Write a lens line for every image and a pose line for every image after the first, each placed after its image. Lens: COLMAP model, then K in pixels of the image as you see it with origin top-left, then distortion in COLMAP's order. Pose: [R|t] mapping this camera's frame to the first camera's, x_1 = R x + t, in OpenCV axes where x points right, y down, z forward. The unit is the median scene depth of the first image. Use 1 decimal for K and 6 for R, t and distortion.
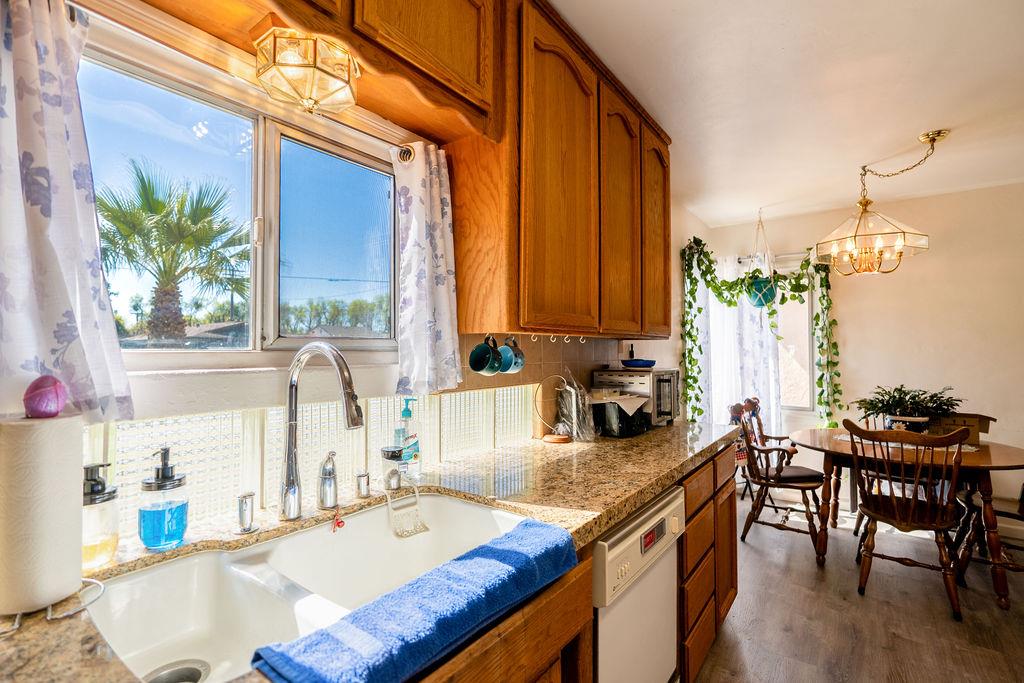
lens RADIAL K [[471.7, 0, 513.4], [0, 471.7, 340.9], [0, 0, 1]] dist [-0.009685, 0.001704]
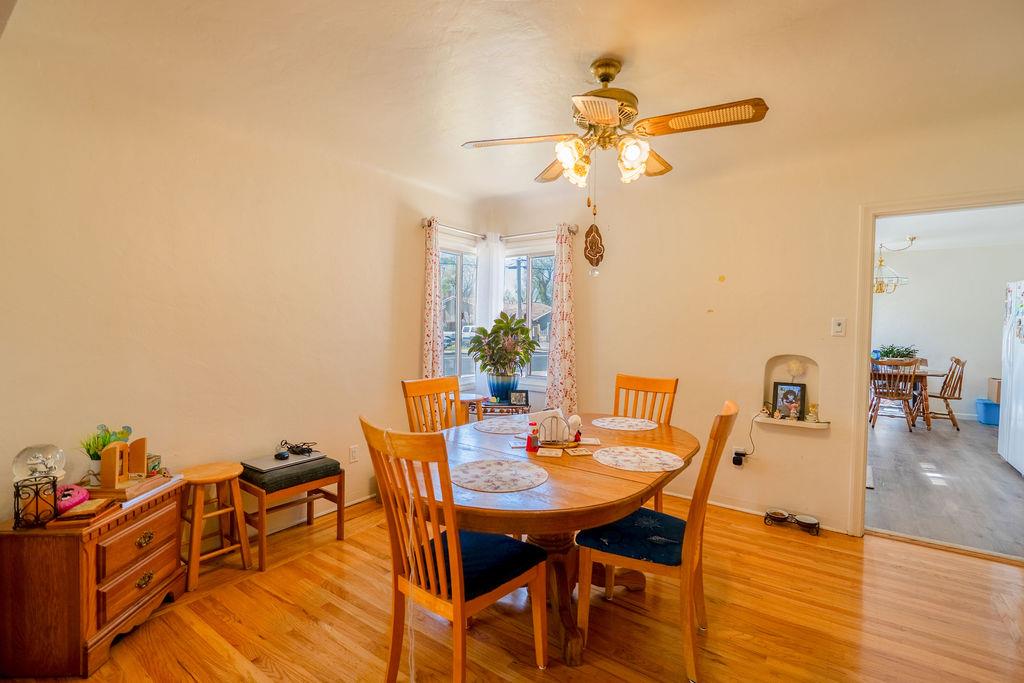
lens RADIAL K [[471.7, 0, 513.8], [0, 471.7, 340.0], [0, 0, 1]] dist [-0.009685, 0.001704]
pose [[0.999610, 0.014185, 0.024057, -1.426884], [-0.015375, 0.998629, 0.050030, -0.013484], [-0.023314, -0.050380, 0.998458, -1.643975]]
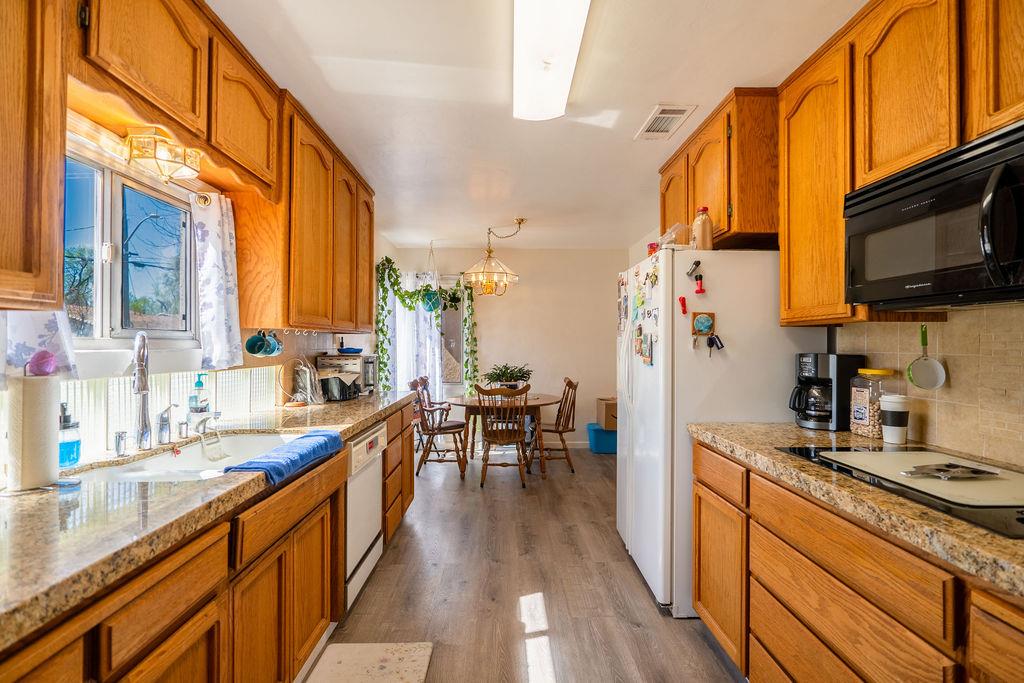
lens RADIAL K [[471.7, 0, 511.6], [0, 471.7, 338.9], [0, 0, 1]] dist [-0.009685, 0.001704]
pose [[0.795248, 0.010169, 0.606199, -0.244269], [-0.015987, 0.999863, 0.004200, -0.000996], [-0.606074, -0.013031, 0.795302, -0.485629]]
